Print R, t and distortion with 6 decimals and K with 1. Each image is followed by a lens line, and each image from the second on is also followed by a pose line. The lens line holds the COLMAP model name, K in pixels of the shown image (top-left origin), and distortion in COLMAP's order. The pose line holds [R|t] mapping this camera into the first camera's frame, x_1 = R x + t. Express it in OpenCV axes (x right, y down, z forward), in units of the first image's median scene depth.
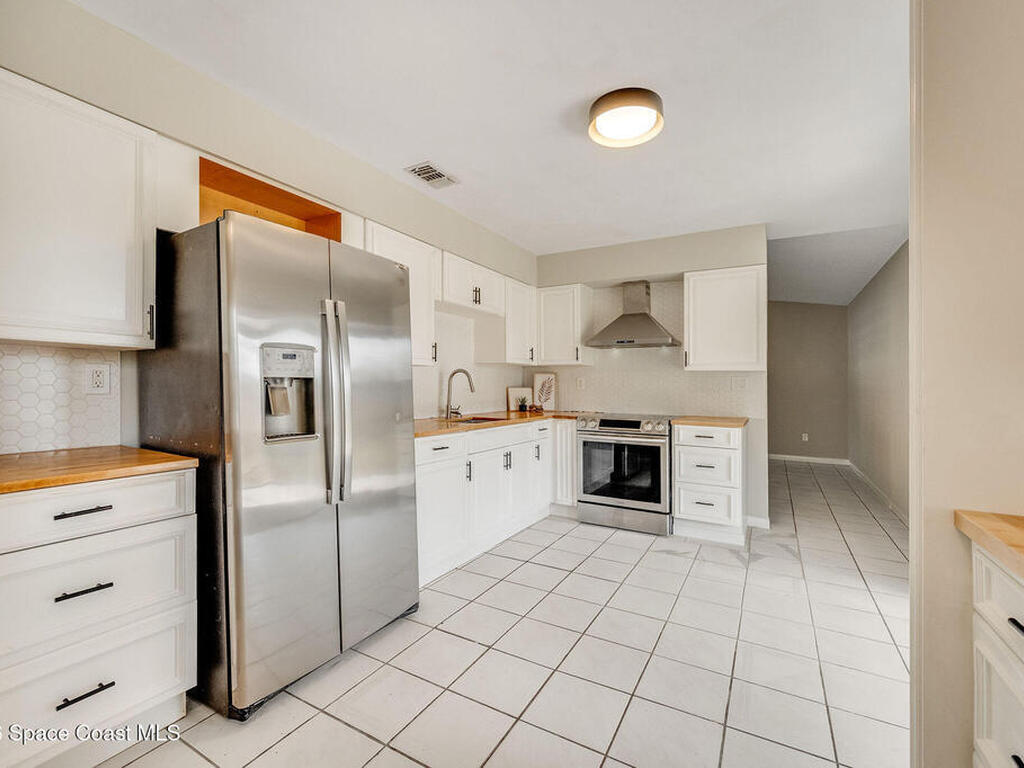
lens RADIAL K [[461.1, 0, 505.8], [0, 461.1, 378.2], [0, 0, 1]] dist [0.004181, 0.001274]
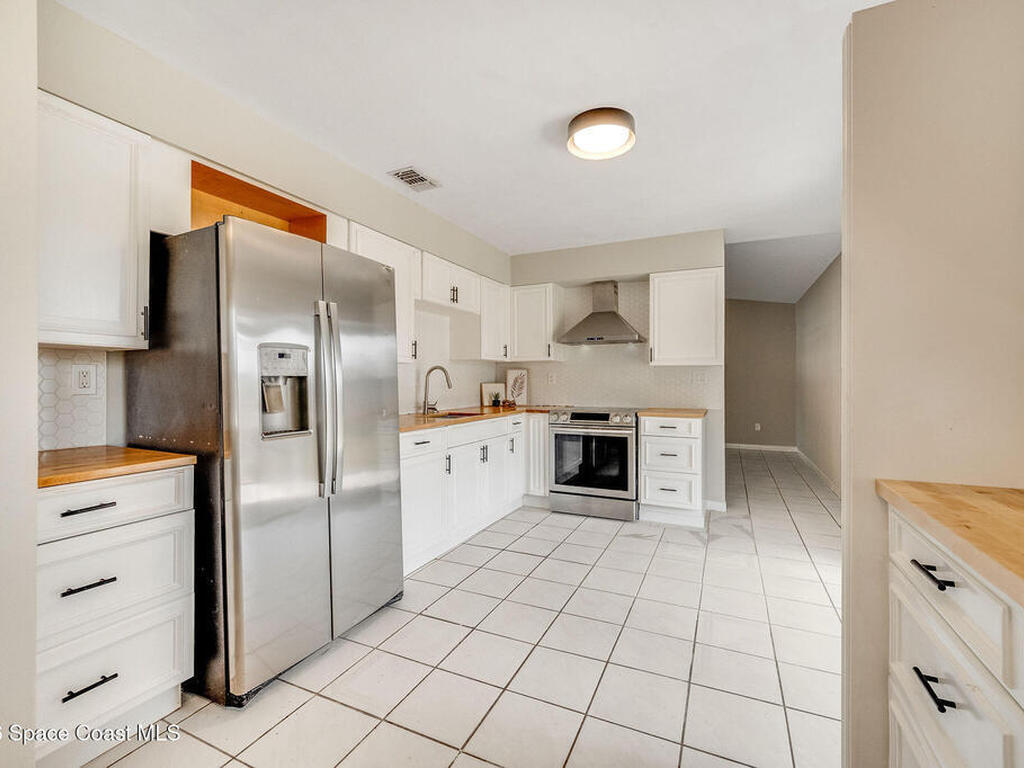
lens RADIAL K [[461.1, 0, 506.3], [0, 461.1, 383.2], [0, 0, 1]] dist [0.004181, 0.001274]
pose [[0.996943, -0.010784, 0.077382, -0.026831], [0.009222, 0.999747, 0.020517, -0.001186], [-0.077584, -0.019740, 0.996790, -0.037881]]
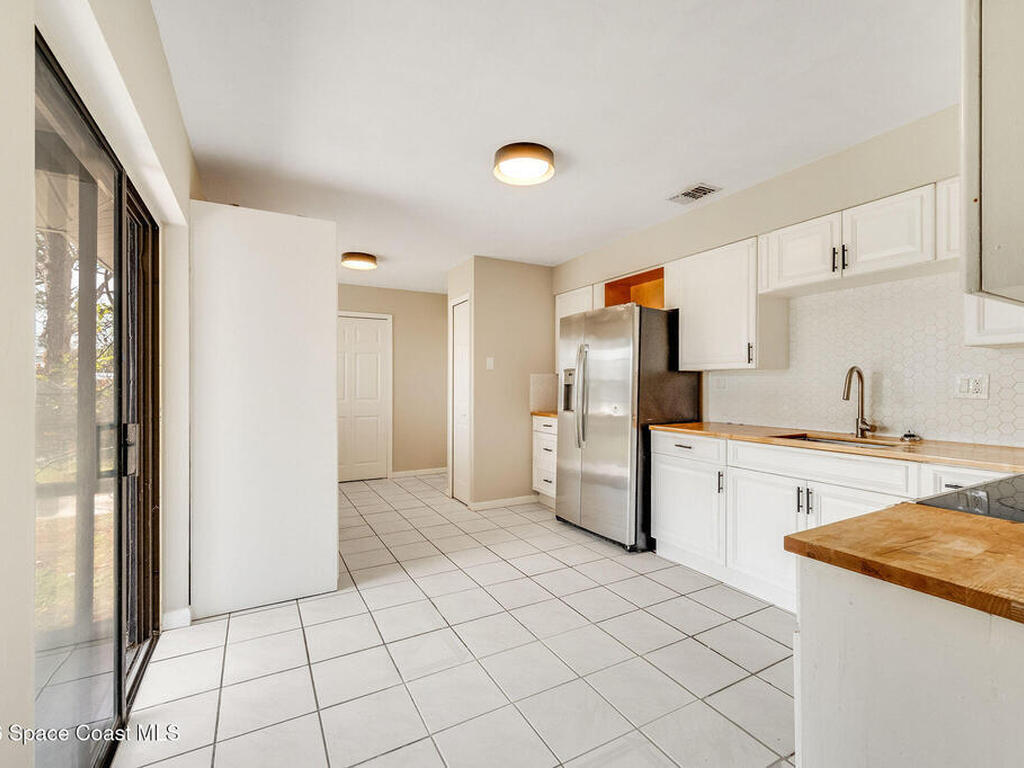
lens RADIAL K [[461.1, 0, 523.0], [0, 461.1, 383.9], [0, 0, 1]] dist [0.004181, 0.001274]
pose [[-0.497628, -0.013967, -0.867278, 0.775404], [0.001945, 0.999850, -0.017218, 0.017868], [0.867388, -0.010255, -0.497526, 0.950052]]
